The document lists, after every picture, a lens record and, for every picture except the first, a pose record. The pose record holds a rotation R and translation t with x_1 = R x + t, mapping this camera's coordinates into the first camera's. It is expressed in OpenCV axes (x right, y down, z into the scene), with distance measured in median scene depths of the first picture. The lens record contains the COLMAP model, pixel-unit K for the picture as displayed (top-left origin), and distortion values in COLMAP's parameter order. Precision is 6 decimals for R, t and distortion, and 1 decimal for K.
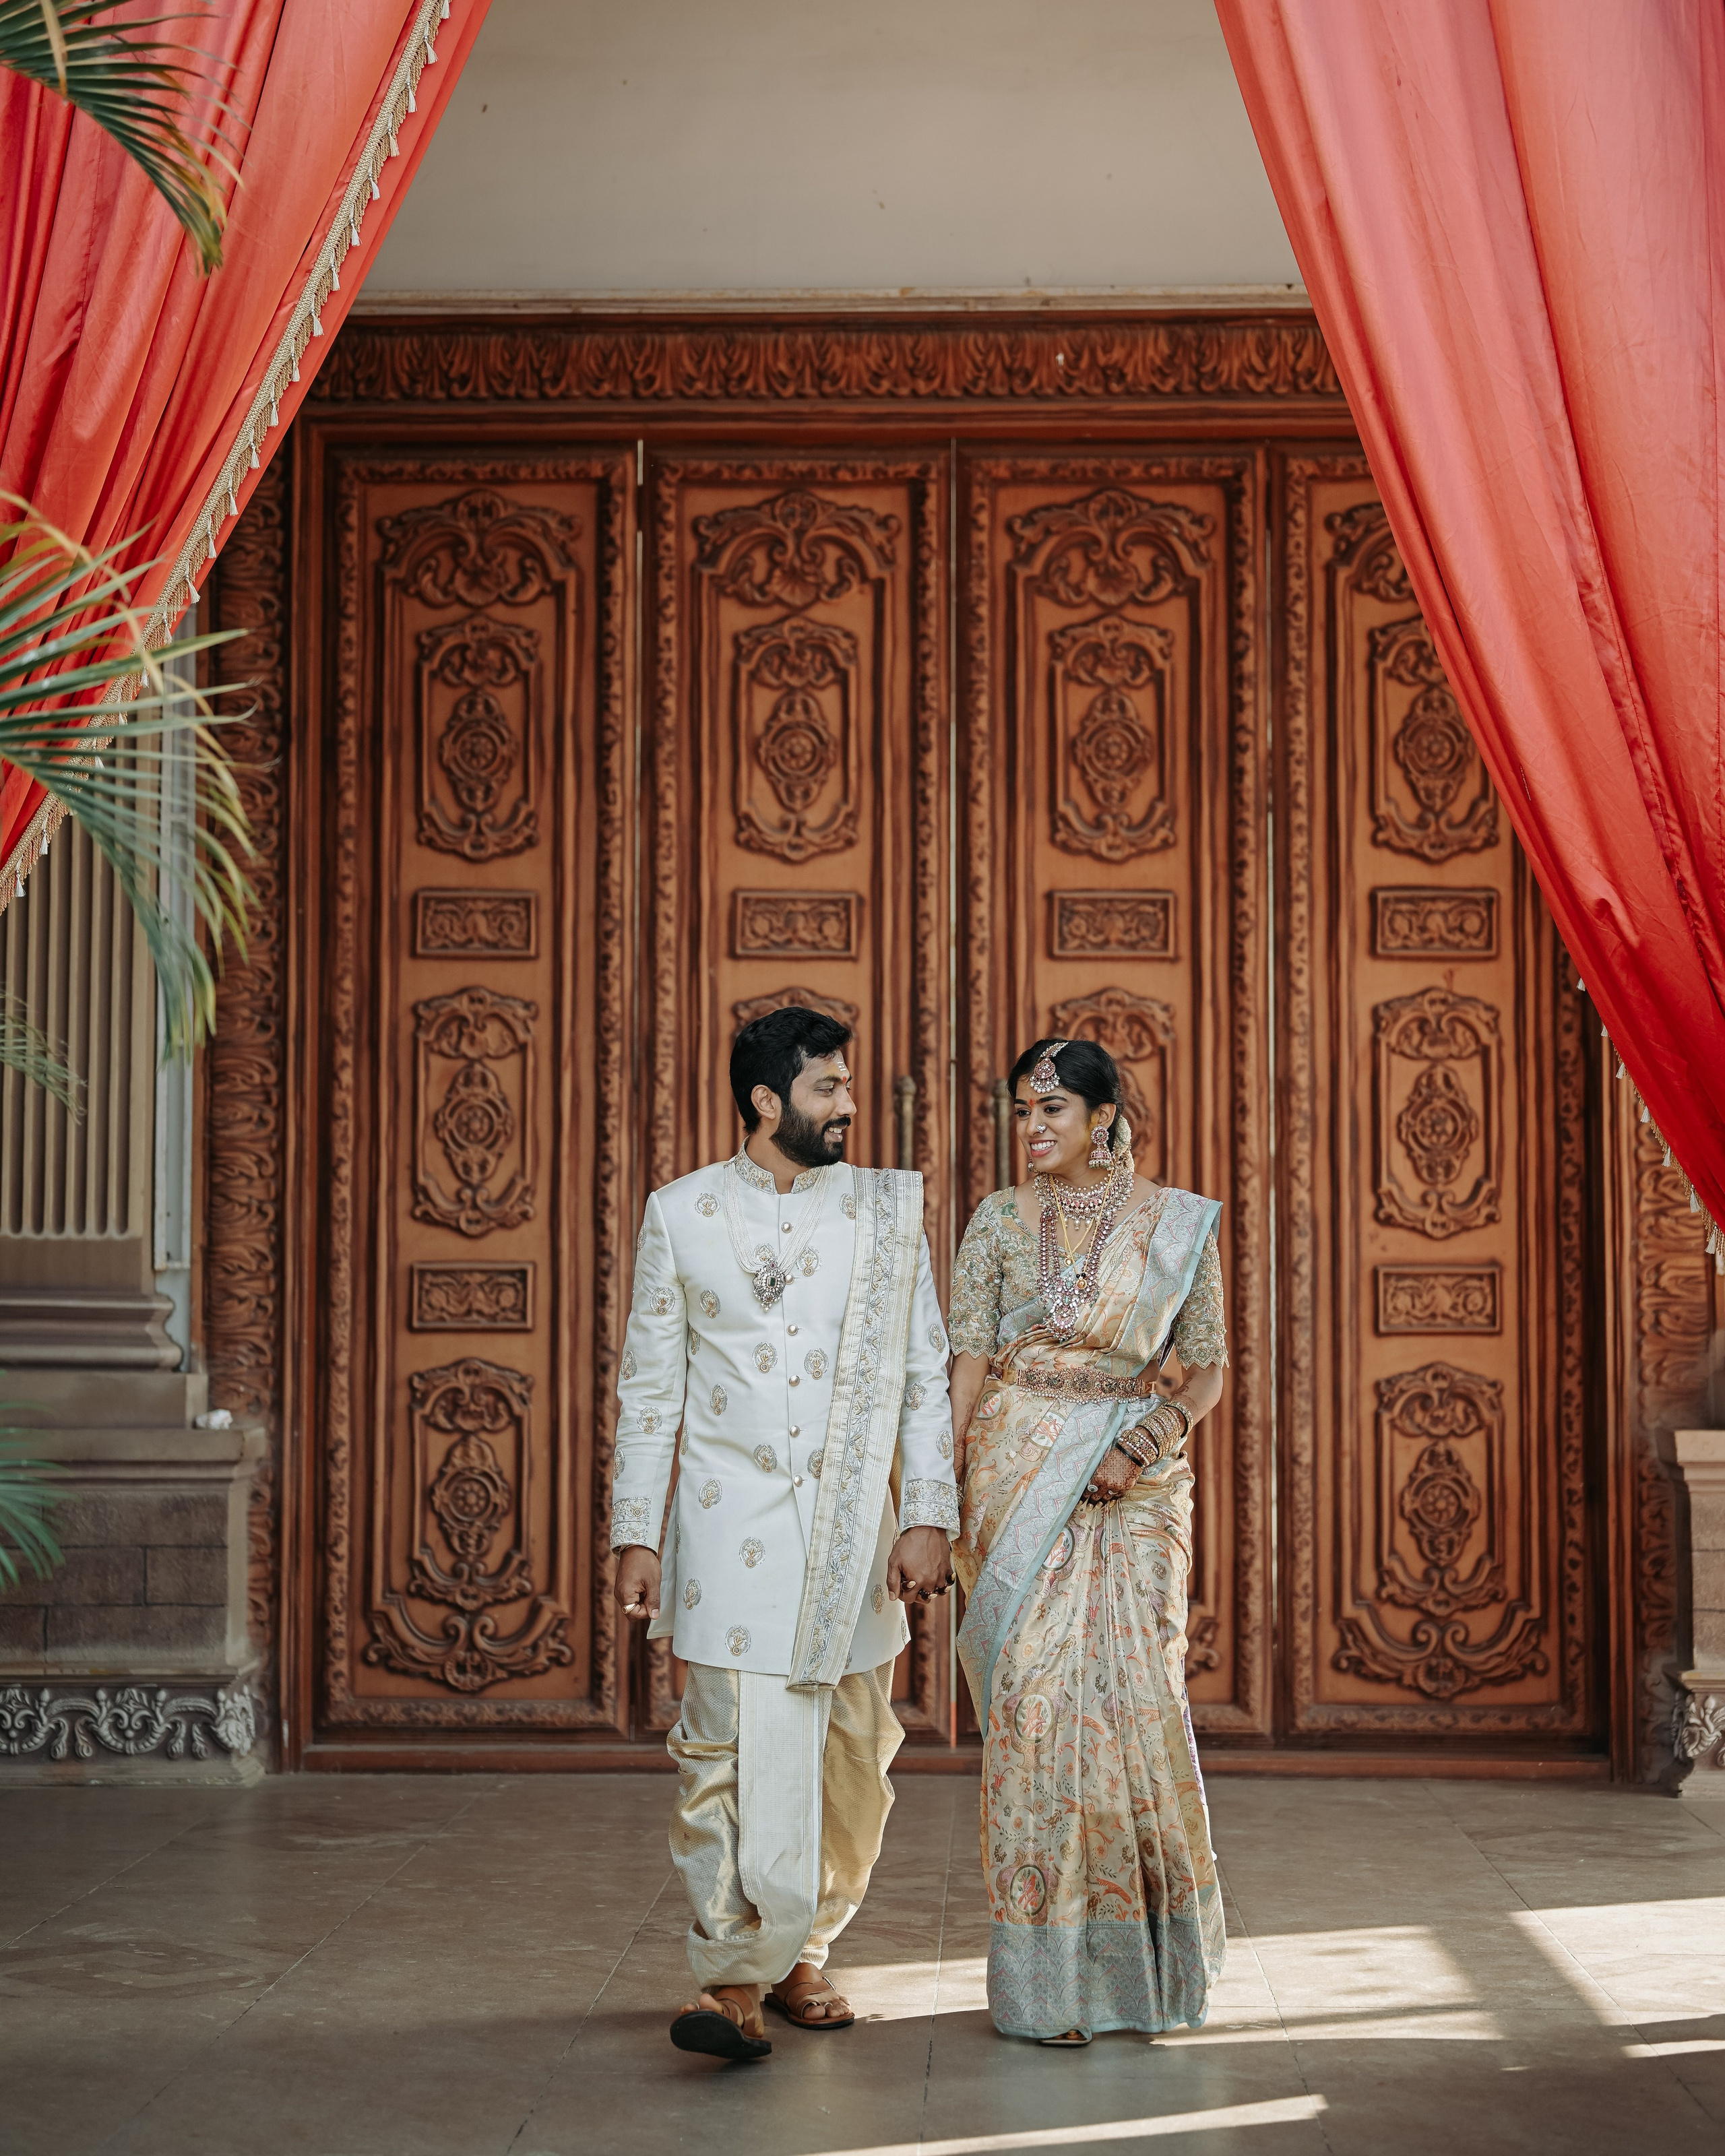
lens RADIAL K [[3888.5, 0, 862.5], [0, 3888.5, 1078.0], [0, 0, 1]] dist [0.002728, -0.038495]
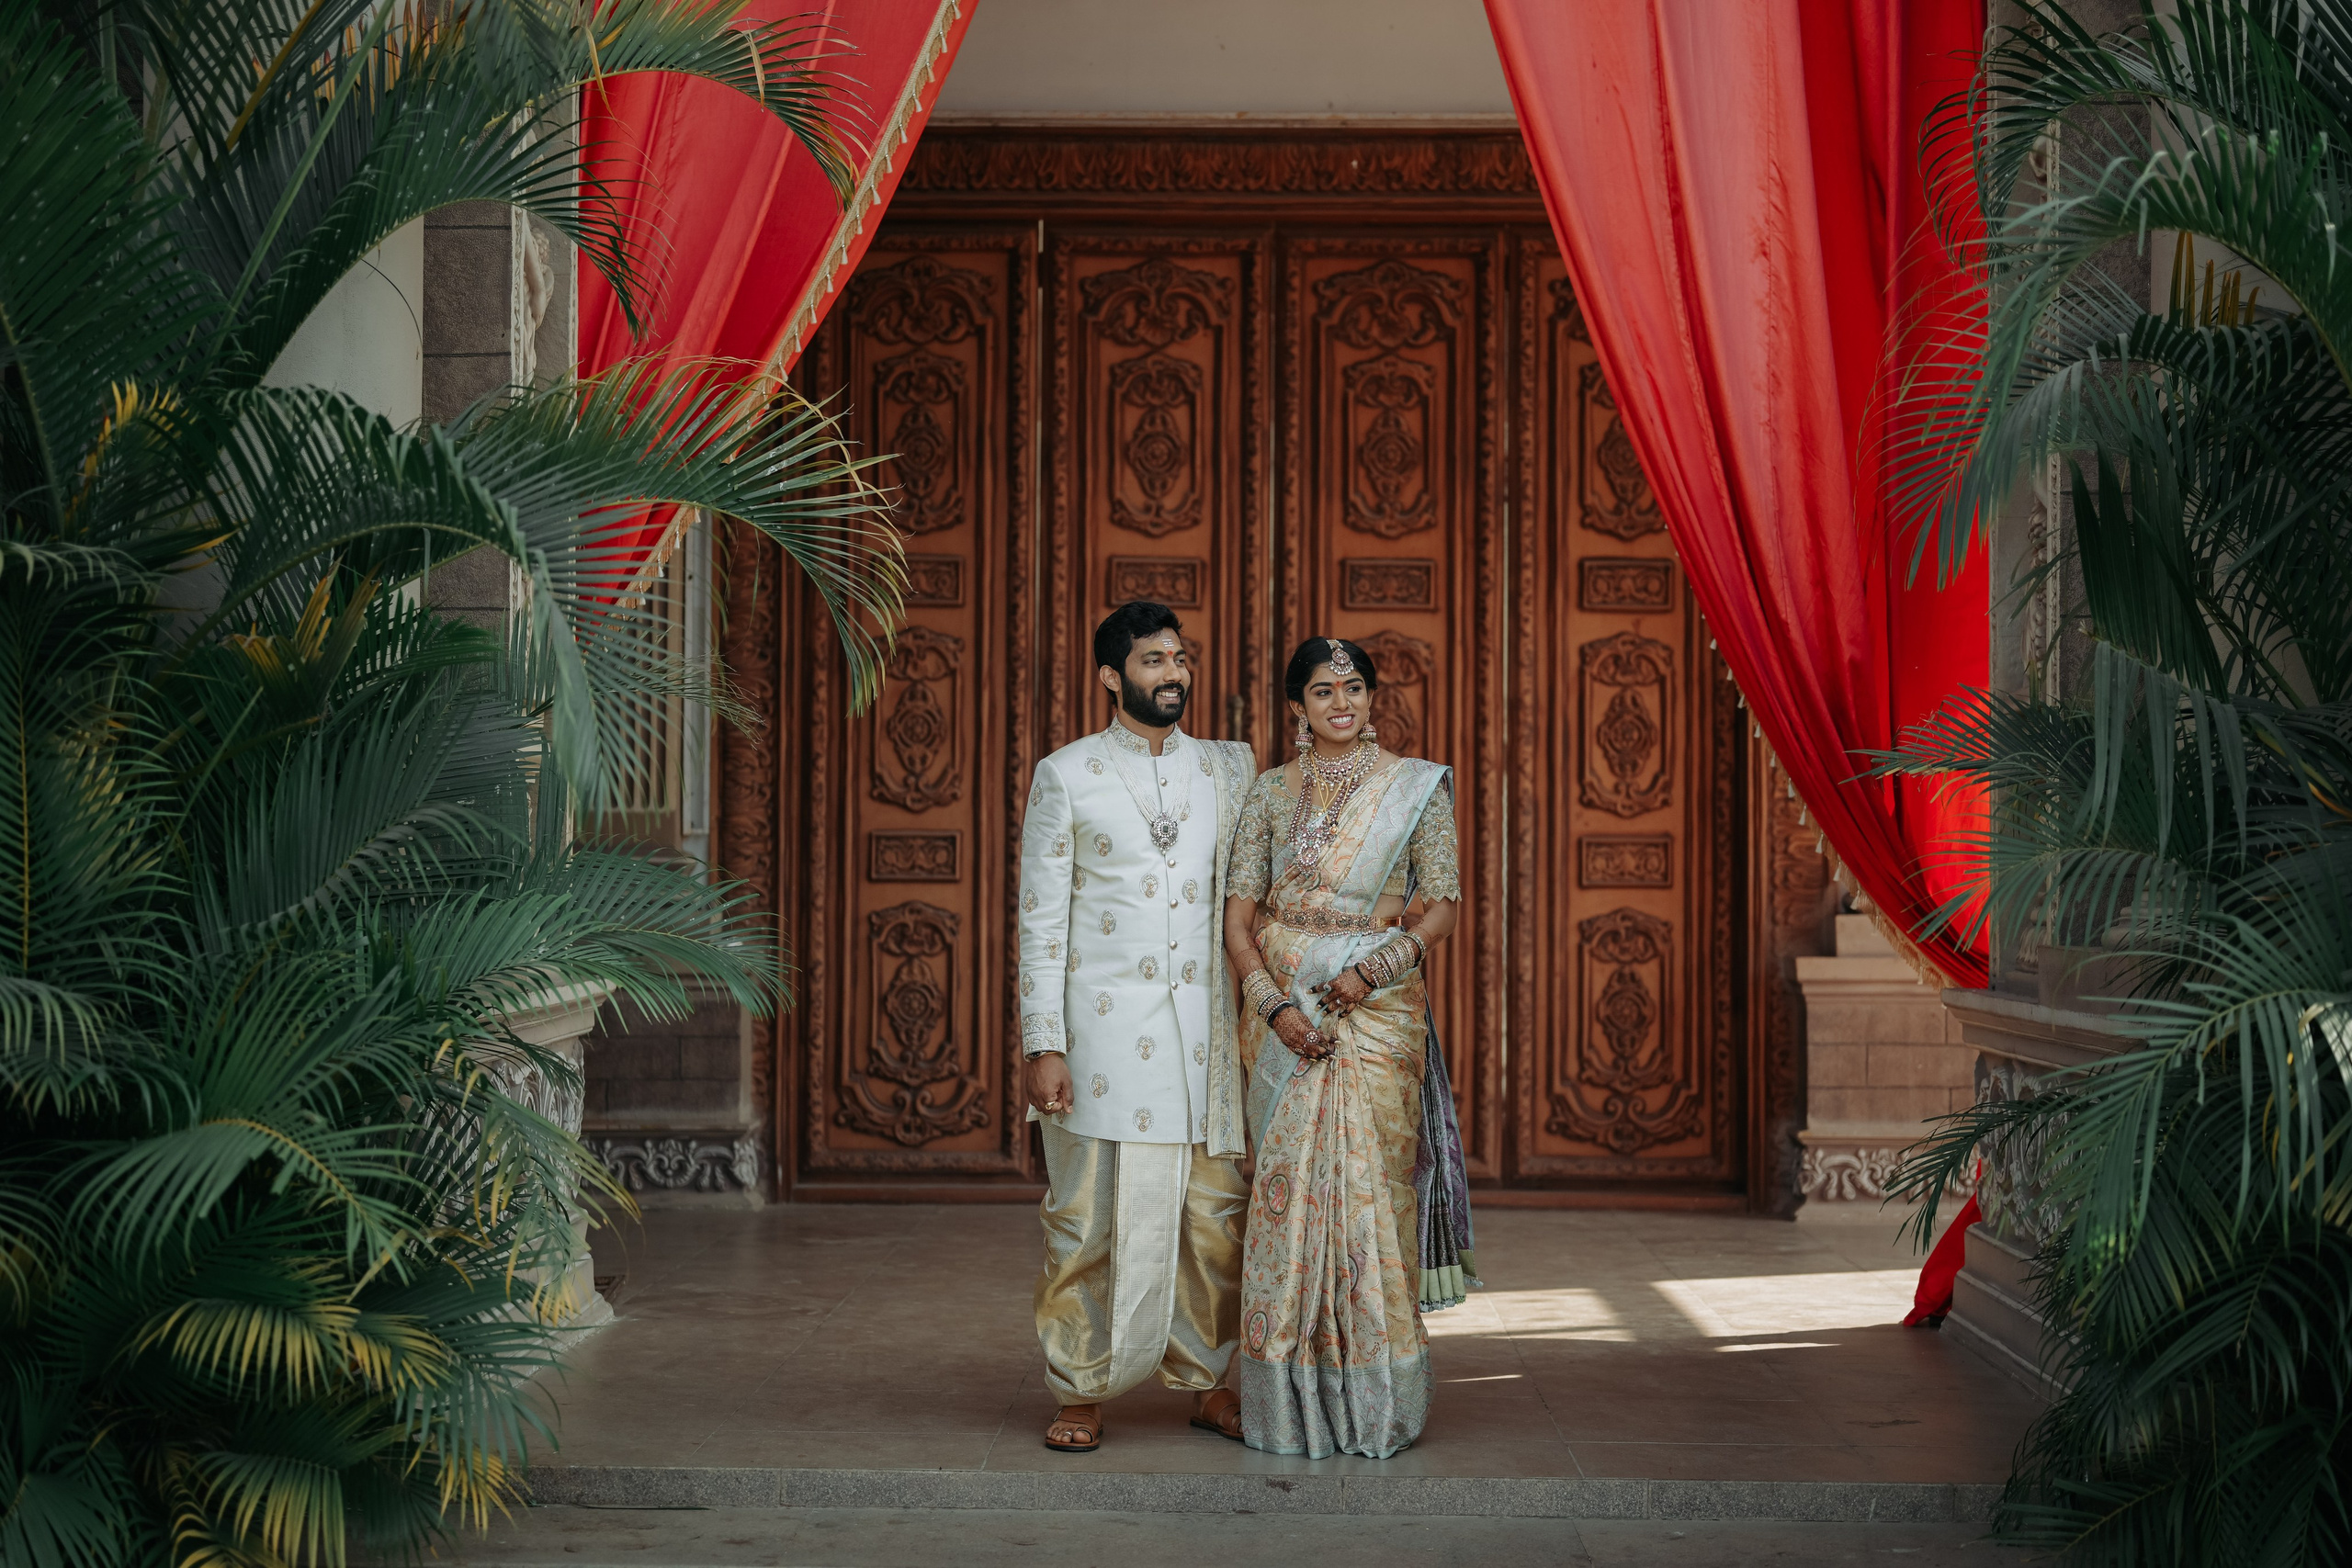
lens RADIAL K [[3411.6, 0, 1171.7], [0, 3411.6, 819.5], [0, 0, 1]] dist [0.013879, 0.066867]
pose [[0.999817, 0.005595, 0.018294, -0.032890], [-0.006311, 0.999205, 0.039356, -0.003916], [-0.018060, -0.039464, 0.999058, -0.190541]]
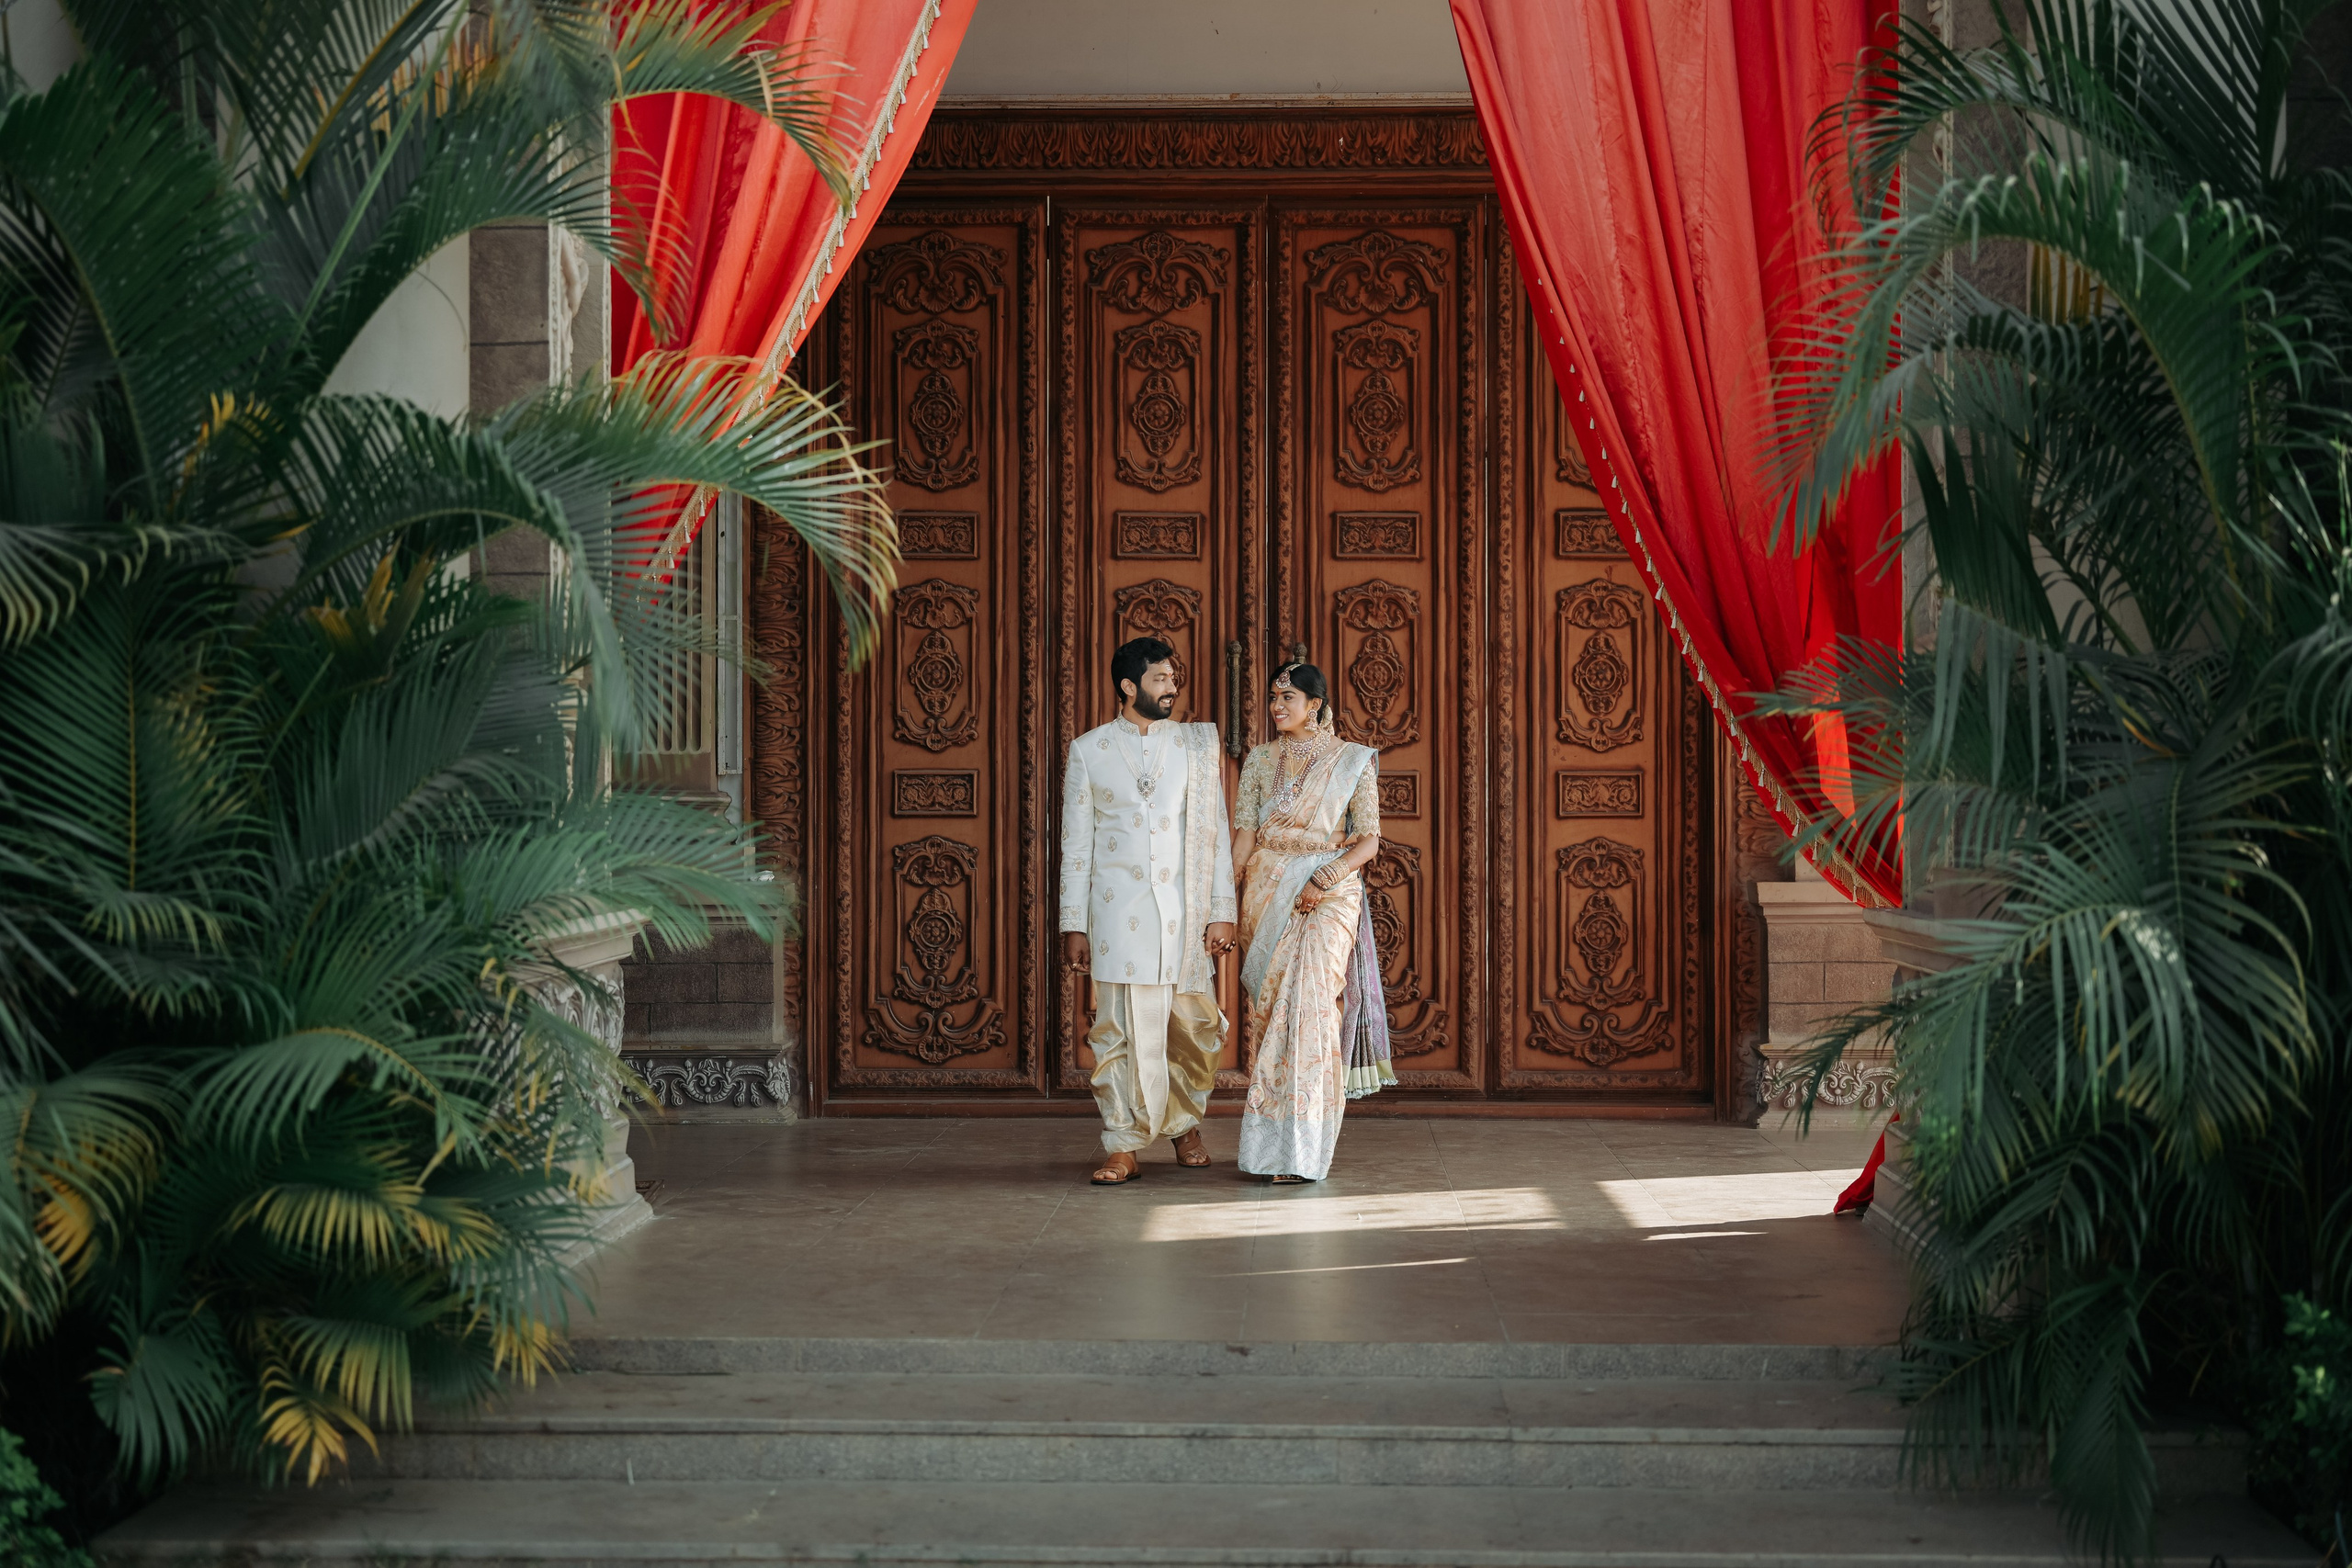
lens RADIAL K [[3394.7, 0, 1188.9], [0, 3394.7, 804.3], [0, 0, 1]] dist [0.026904, -0.058410]
pose [[0.999963, -0.001821, 0.008419, -0.016483], [0.001360, 0.998515, 0.054460, -0.008488], [-0.008505, -0.054447, 0.998480, -0.266720]]
